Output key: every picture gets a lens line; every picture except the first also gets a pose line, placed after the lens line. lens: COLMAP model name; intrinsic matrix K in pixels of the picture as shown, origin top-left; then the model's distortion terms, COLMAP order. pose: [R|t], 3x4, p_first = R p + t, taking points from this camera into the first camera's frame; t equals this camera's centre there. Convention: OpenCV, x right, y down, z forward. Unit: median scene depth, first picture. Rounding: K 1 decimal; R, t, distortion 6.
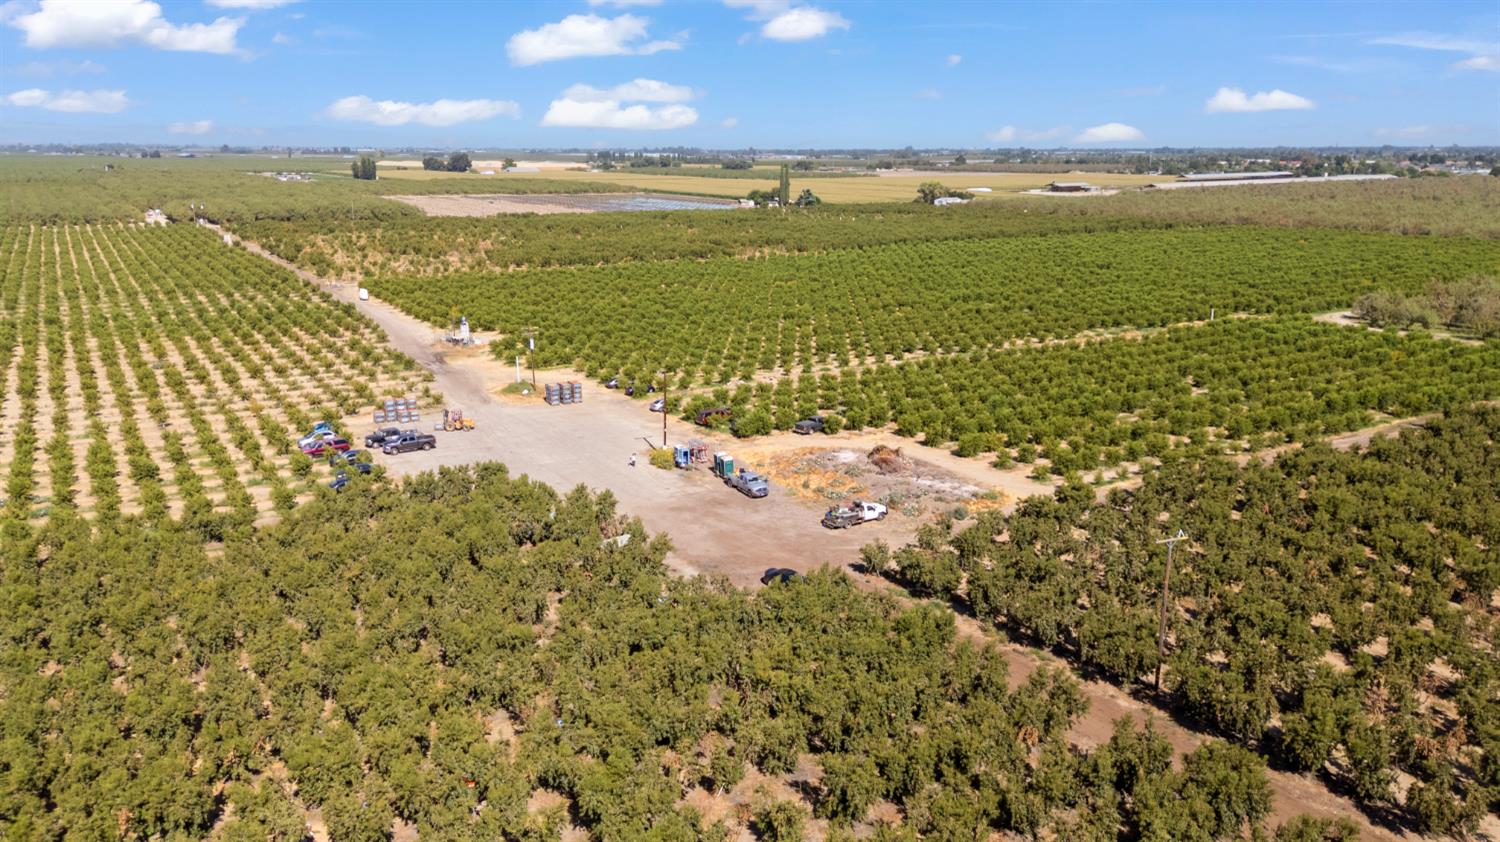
lens RADIAL K [[1101.8, 0, 751.3], [0, 1101.8, 422.8], [0, 0, 1]] dist [0.077338, -0.080681]
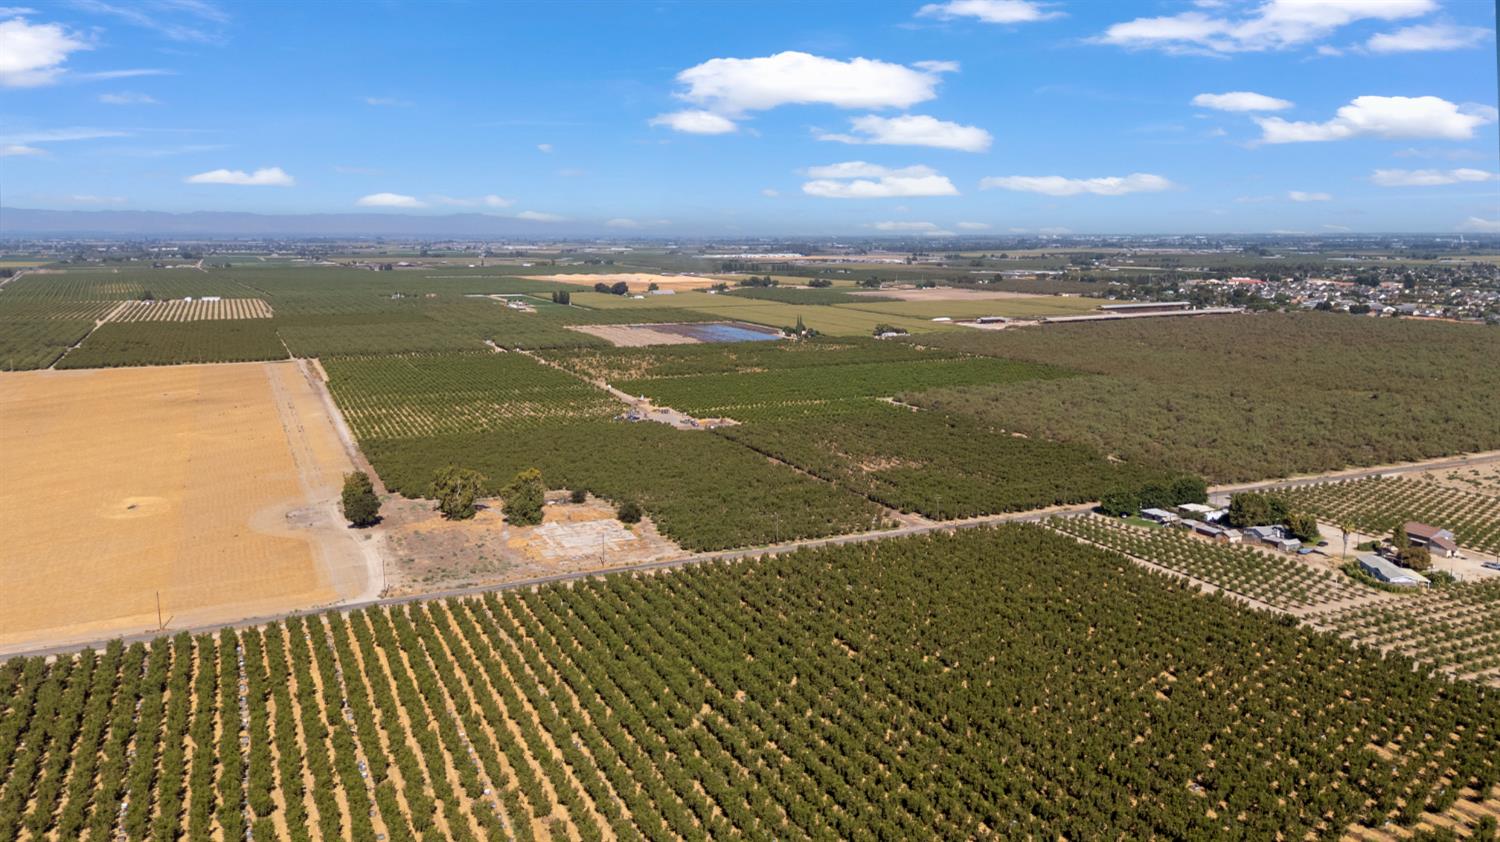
lens RADIAL K [[1101.8, 0, 746.4], [0, 1101.8, 418.9], [0, 0, 1]] dist [0.077338, -0.080681]
pose [[0.992178, 0.018092, -0.123516, 0.462243], [-0.027288, 0.996946, -0.073168, 0.210135], [0.121815, 0.075967, 0.989641, -2.208091]]
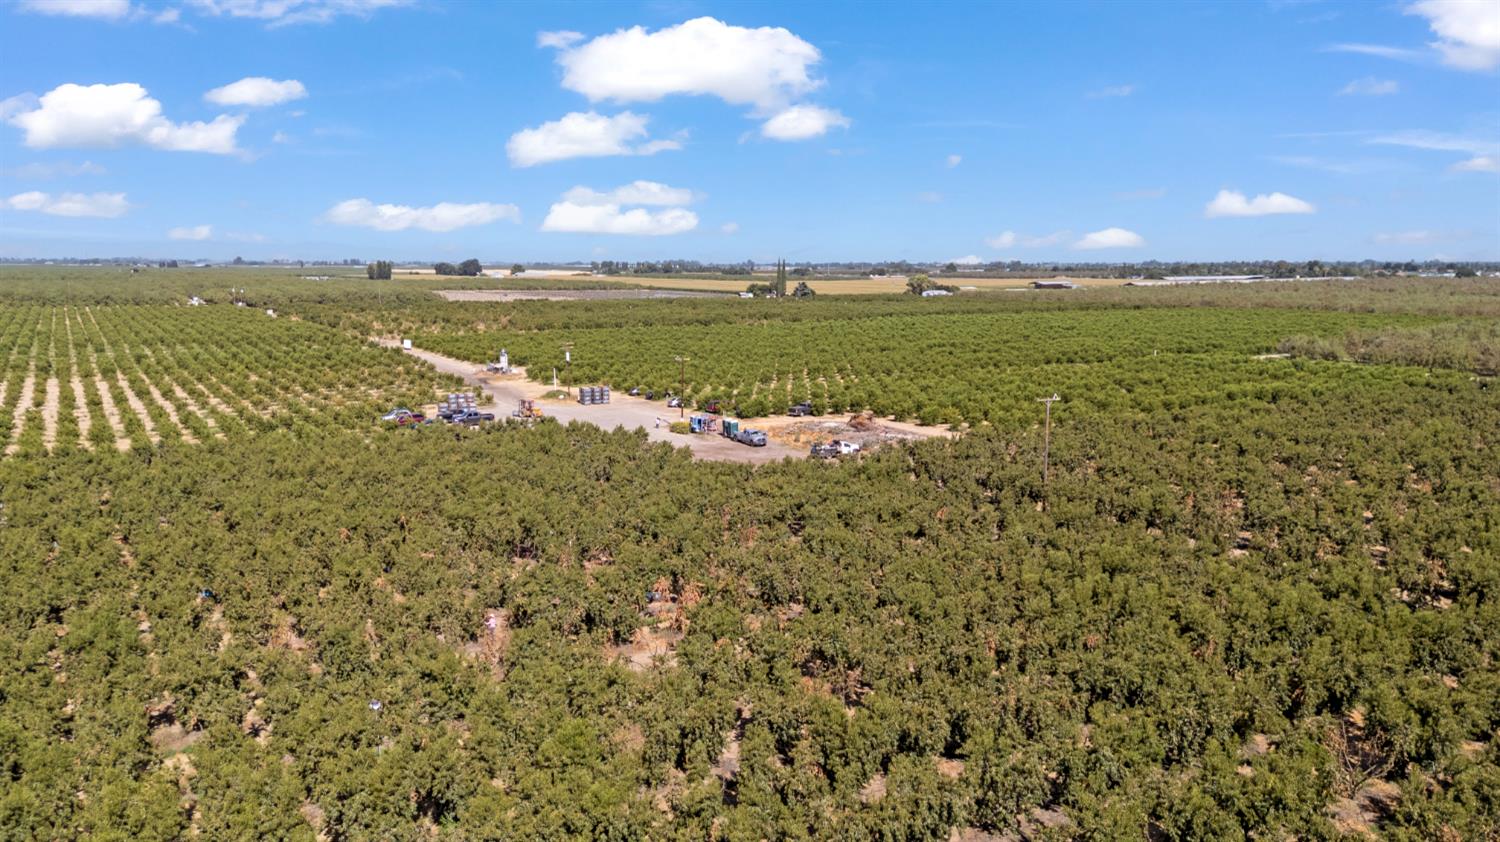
lens RADIAL K [[1101.8, 0, 749.8], [0, 1101.8, 420.7], [0, 0, 1]] dist [0.077338, -0.080681]
pose [[1.000000, 0.000632, 0.000345, -0.001948], [-0.000594, 0.994873, -0.101134, 0.079187], [-0.000407, 0.101134, 0.994873, -0.118383]]
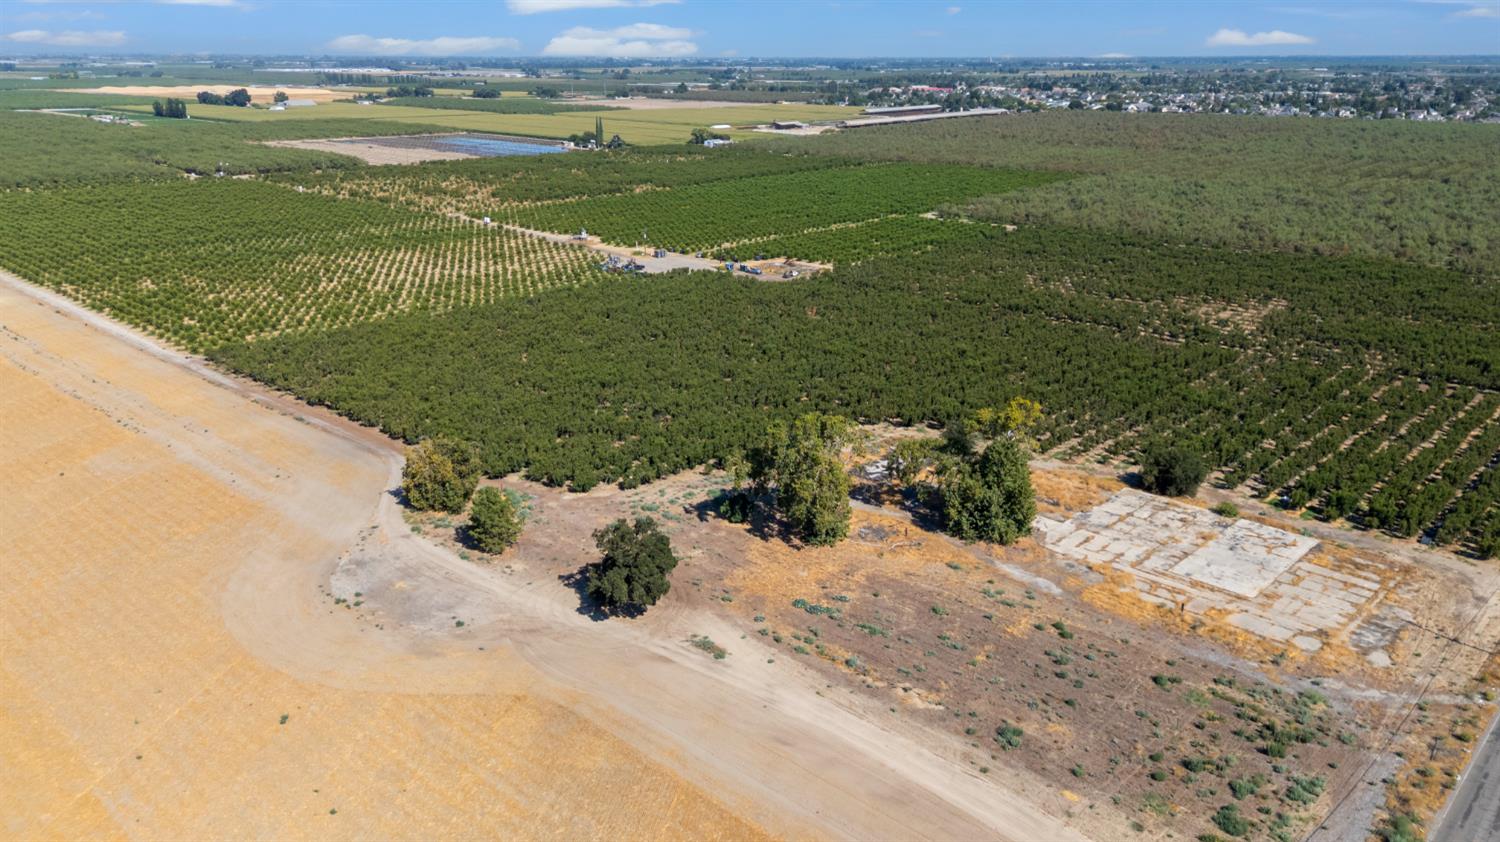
lens RADIAL K [[1101.8, 0, 747.9], [0, 1101.8, 418.3], [0, 0, 1]] dist [0.077338, -0.080681]
pose [[0.965635, -0.081189, 0.246895, -0.442701], [0.062713, 0.994673, 0.081811, 0.112142], [-0.252222, -0.063516, 0.965583, -1.138289]]
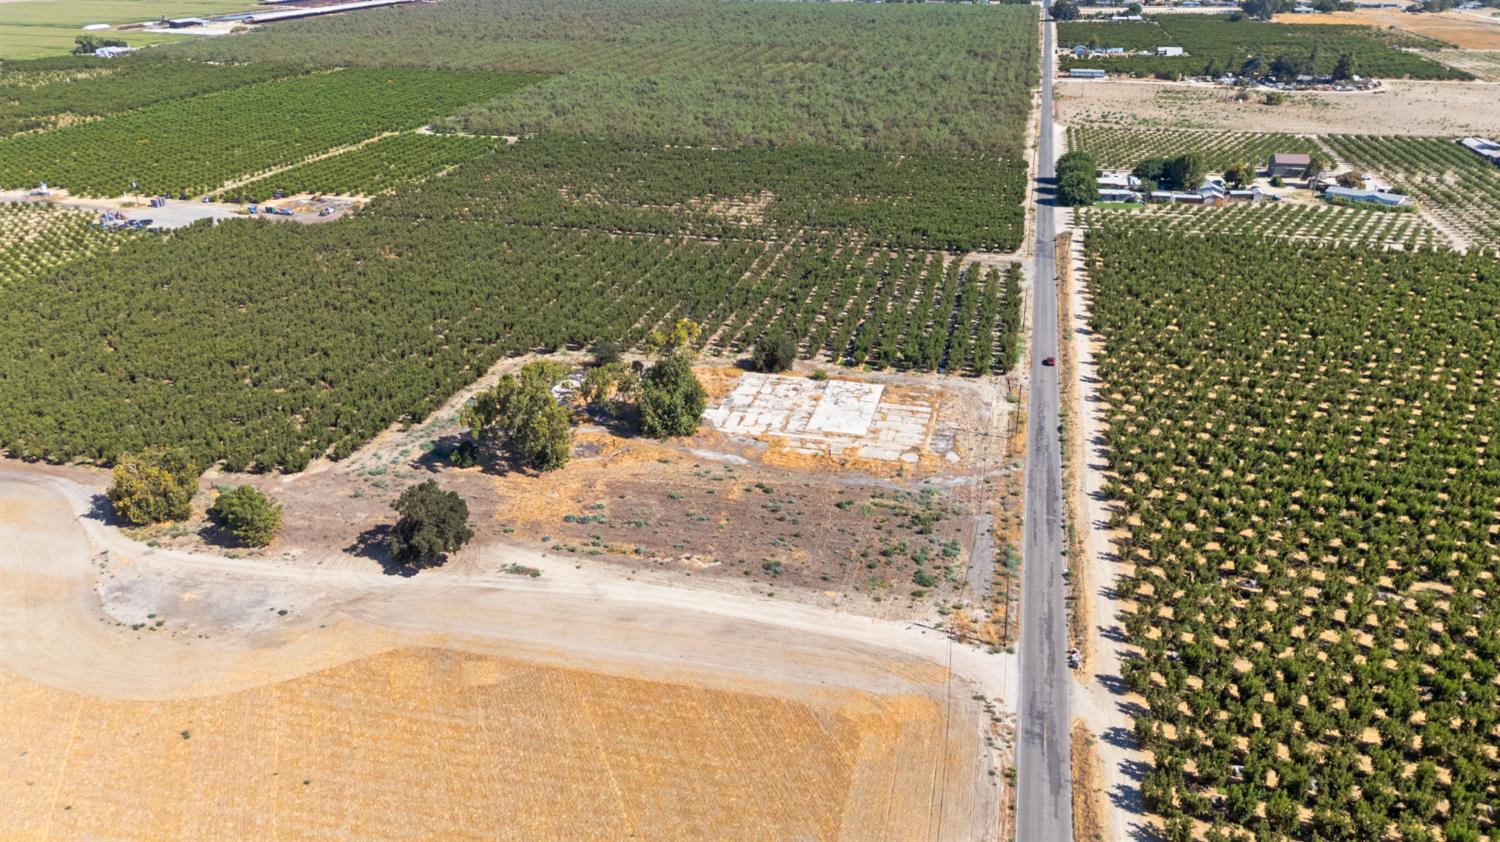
lens RADIAL K [[1101.8, 0, 751.1], [0, 1101.8, 417.4], [0, 0, 1]] dist [0.077338, -0.080681]
pose [[0.708904, -0.288779, 0.643476, -0.656358], [0.170613, 0.955454, 0.240827, 0.037908], [-0.684358, -0.060938, 0.726595, -1.188029]]
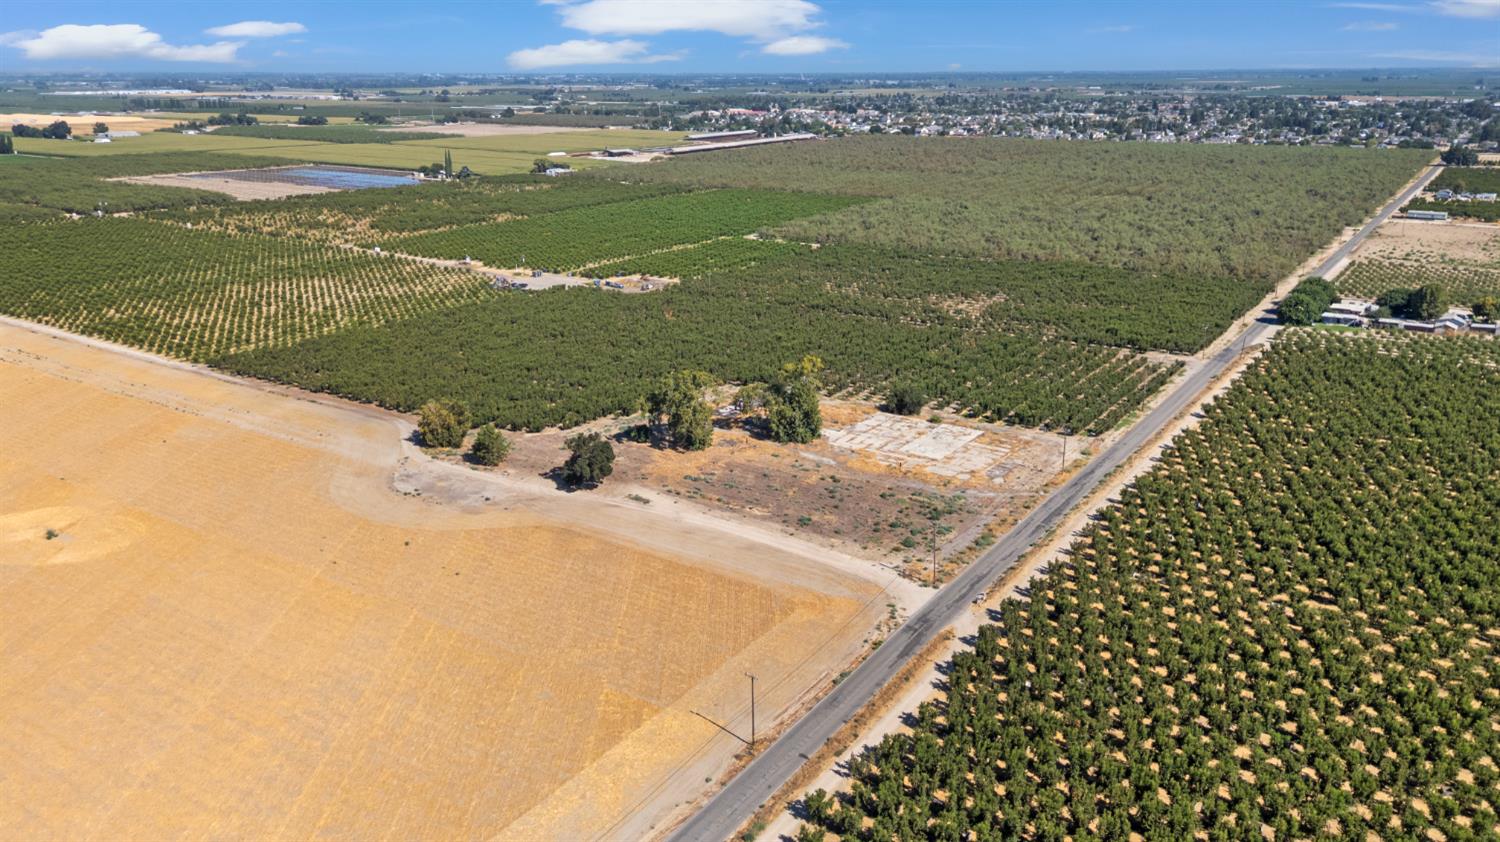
lens RADIAL K [[1101.8, 0, 748.5], [0, 1101.8, 419.0], [0, 0, 1]] dist [0.077338, -0.080681]
pose [[0.912625, -0.126881, 0.388609, -0.626852], [0.102626, 0.991281, 0.082643, 0.131402], [-0.395707, -0.035540, 0.917689, -1.560484]]
